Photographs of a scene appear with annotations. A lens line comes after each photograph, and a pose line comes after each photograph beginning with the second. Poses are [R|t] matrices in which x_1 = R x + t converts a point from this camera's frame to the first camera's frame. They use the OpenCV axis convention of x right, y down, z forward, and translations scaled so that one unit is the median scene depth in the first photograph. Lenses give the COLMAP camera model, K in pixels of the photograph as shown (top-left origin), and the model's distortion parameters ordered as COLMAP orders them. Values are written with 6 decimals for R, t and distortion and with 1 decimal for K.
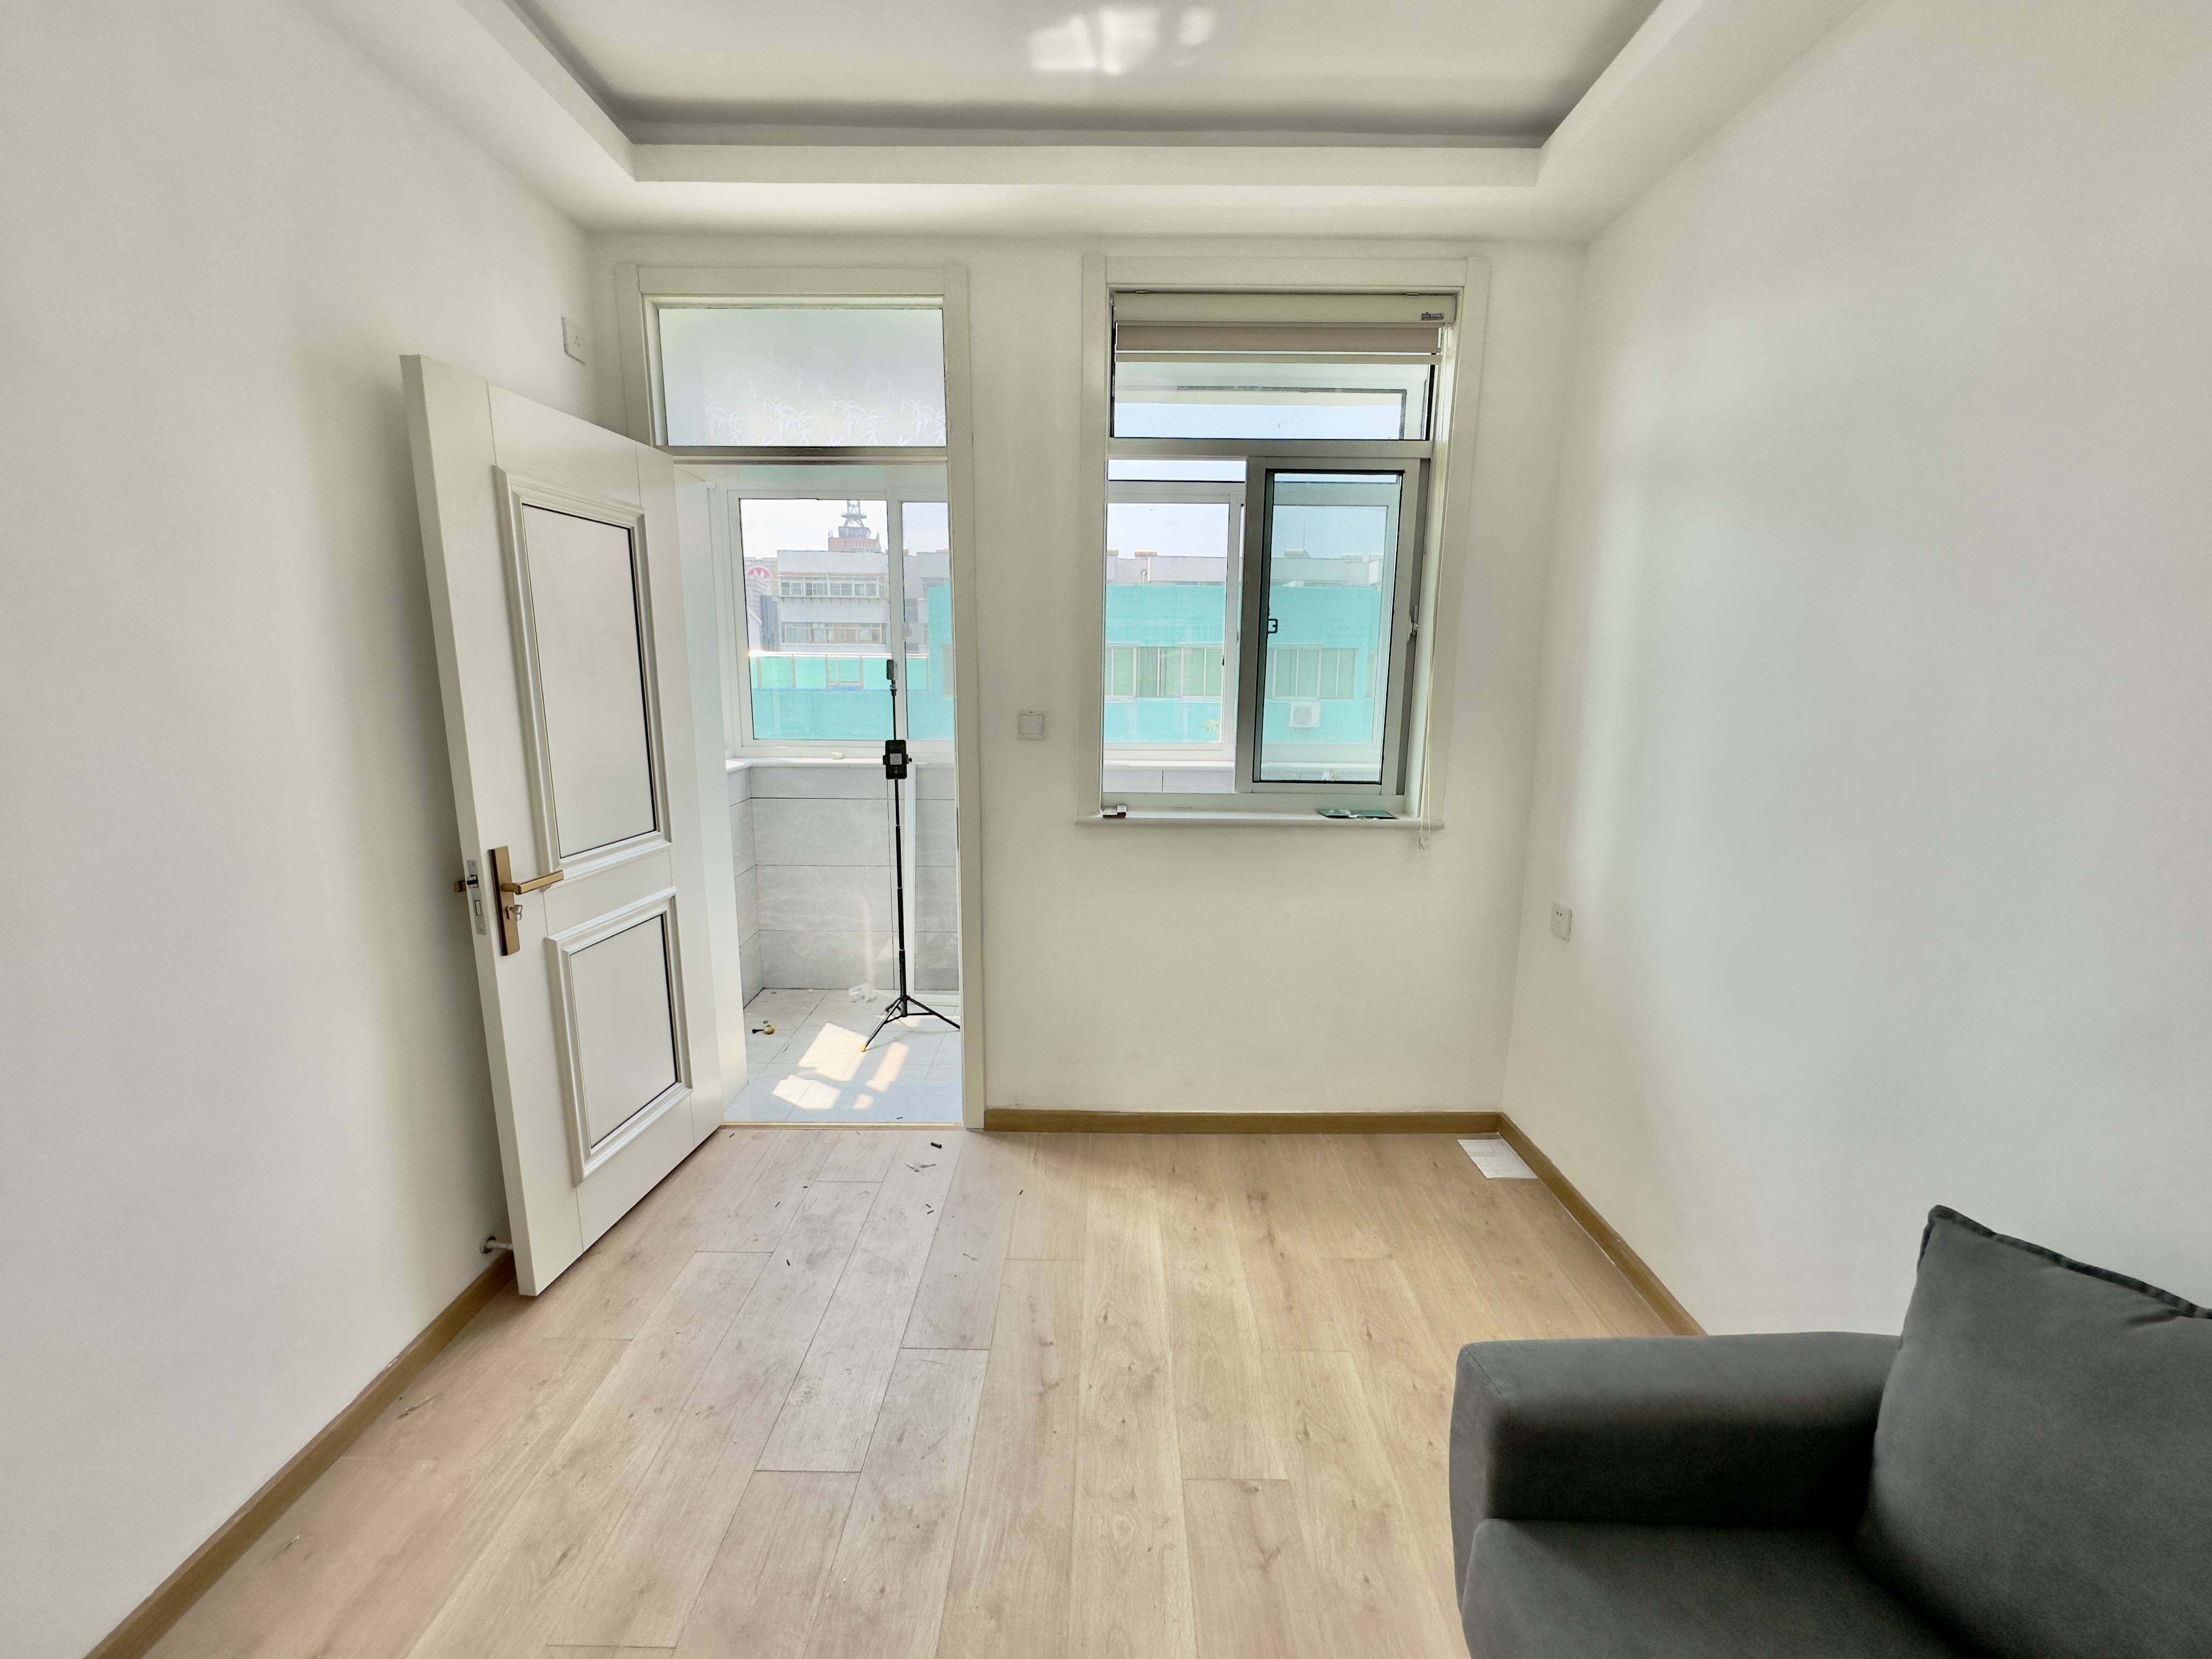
lens RADIAL K [[886.4, 0, 1103.5], [0, 886.4, 819.7], [0, 0, 1]] dist [-0.001235, 0.000023]
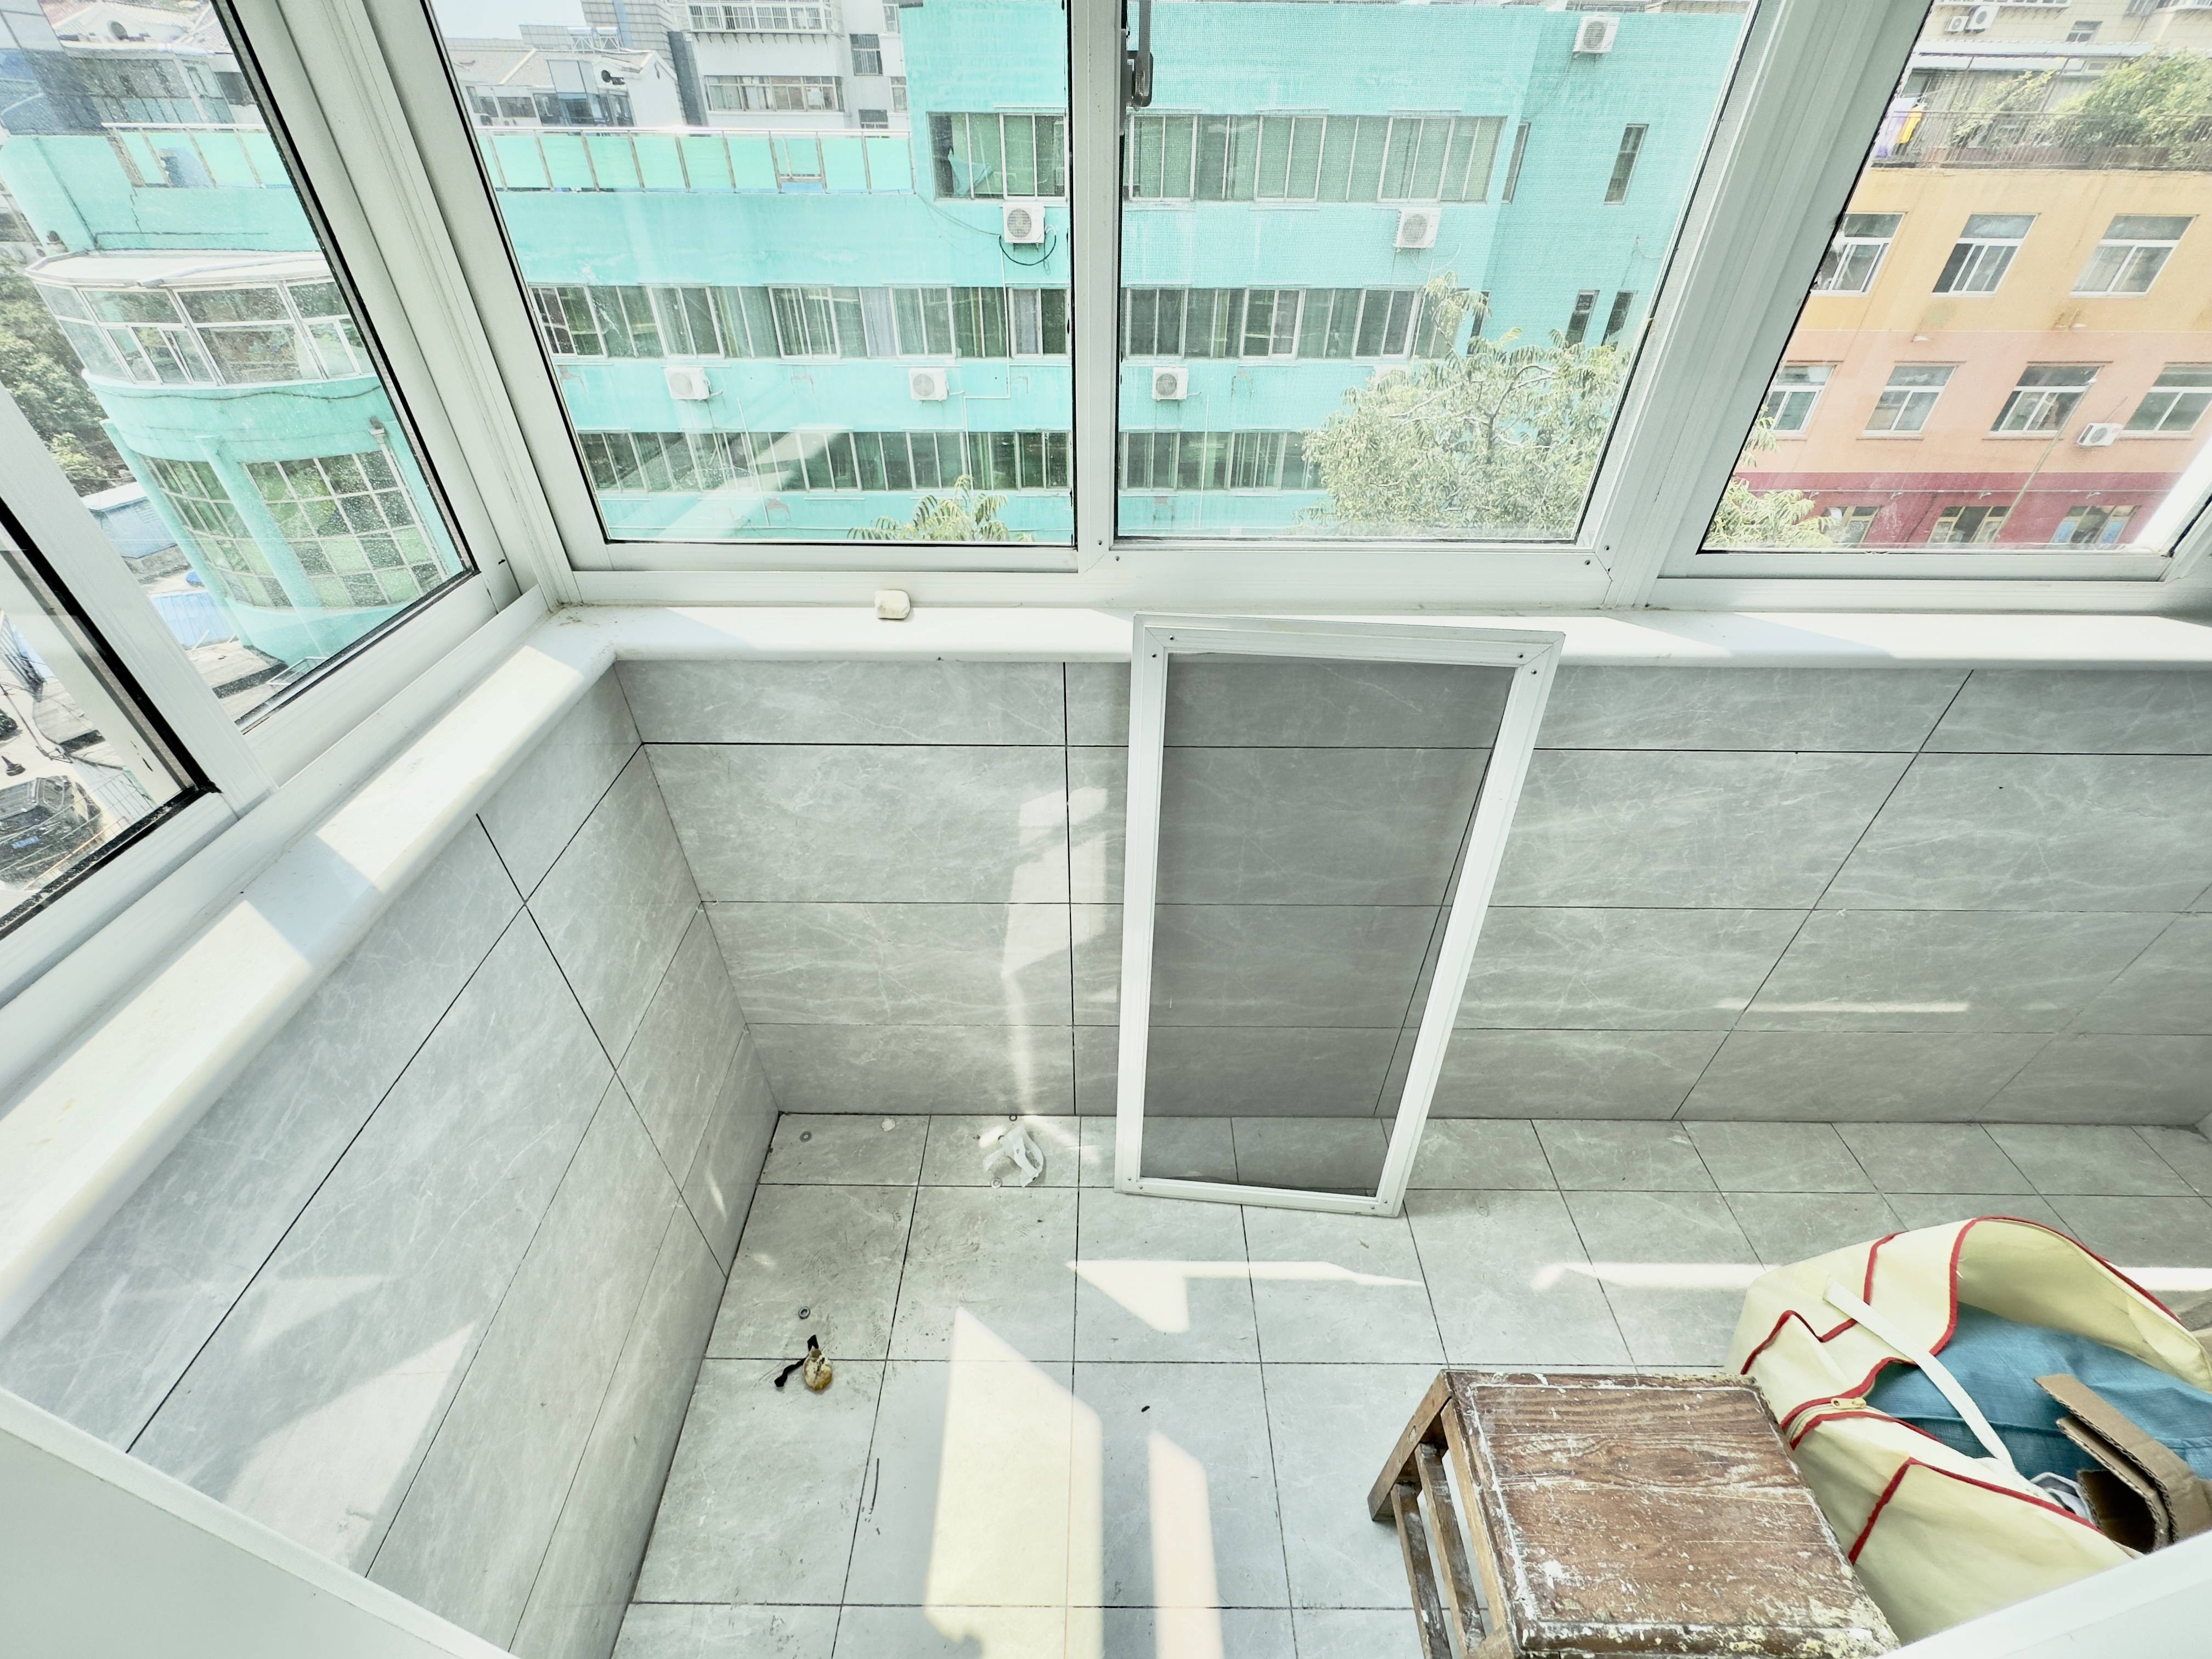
lens RADIAL K [[886.4, 0, 1103.5], [0, 886.4, 819.7], [0, 0, 1]] dist [-0.001235, 0.000023]
pose [[0.999965, 0.002593, -0.007936, -0.221465], [0.001367, 0.886873, 0.462011, -0.144476], [0.008236, -0.462006, 0.886839, 0.683904]]
